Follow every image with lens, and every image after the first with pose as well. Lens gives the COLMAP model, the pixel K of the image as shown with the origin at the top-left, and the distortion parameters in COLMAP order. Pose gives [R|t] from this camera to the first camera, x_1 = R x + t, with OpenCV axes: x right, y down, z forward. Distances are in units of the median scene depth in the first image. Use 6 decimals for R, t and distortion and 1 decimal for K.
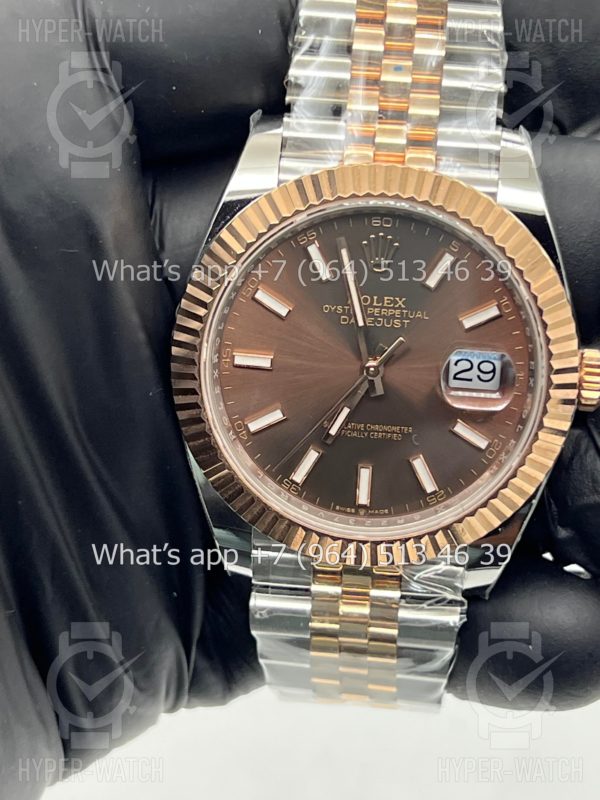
lens RADIAL K [[1932.0, 0, 277.0], [0, 1932.0, 386.4], [0, 0, 1]] dist [0.191568, 0.000000]
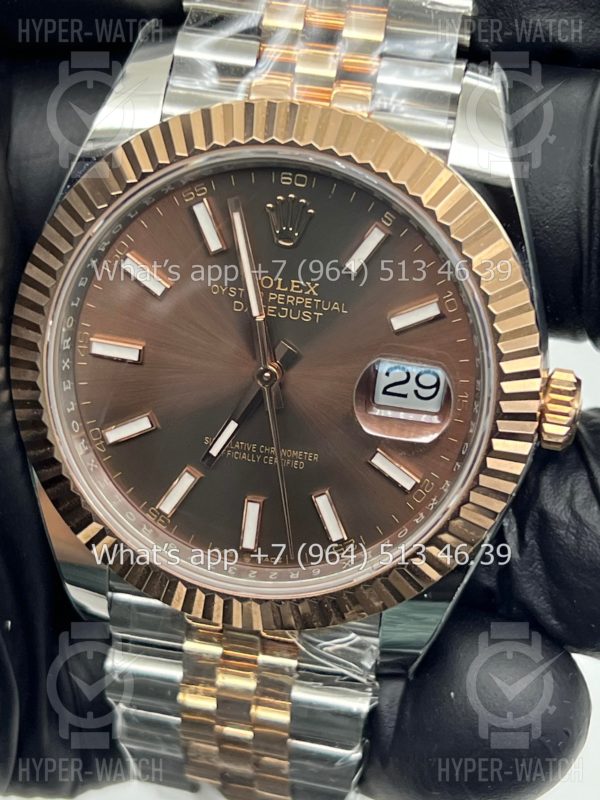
lens RADIAL K [[1932.0, 0, 311.7], [0, 1932.0, 405.4], [0, 0, 1]] dist [0.191568, 0.000000]
pose [[0.994728, 0.076309, -0.068505, 0.117887], [-0.072667, 0.995884, 0.054174, -0.038643], [0.072357, -0.048911, 0.996179, 0.246358]]
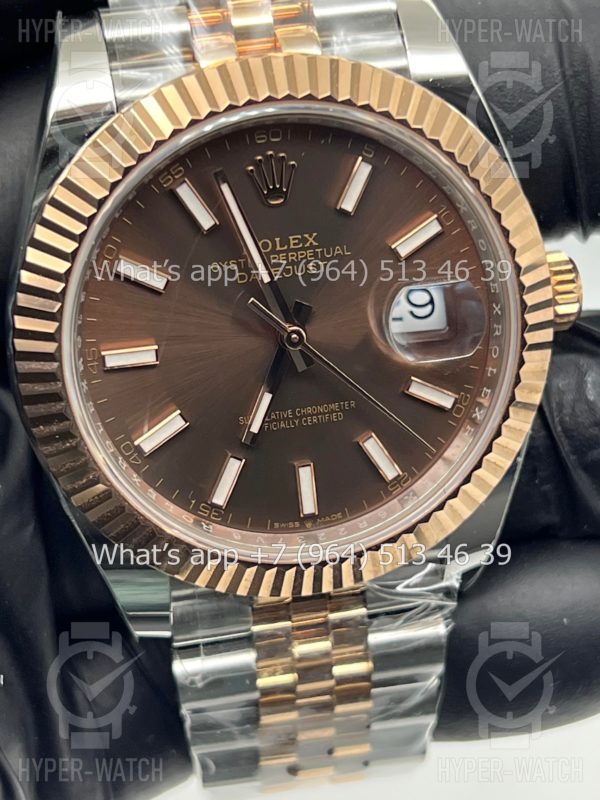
lens RADIAL K [[1932.0, 0, 293.6], [0, 1932.0, 420.6], [0, 0, 1]] dist [0.191568, 0.000000]
pose [[0.949114, -0.215921, 0.229261, -0.126236], [0.195608, 0.974696, 0.108187, -0.056853], [-0.246820, -0.057837, 0.967334, 0.280210]]
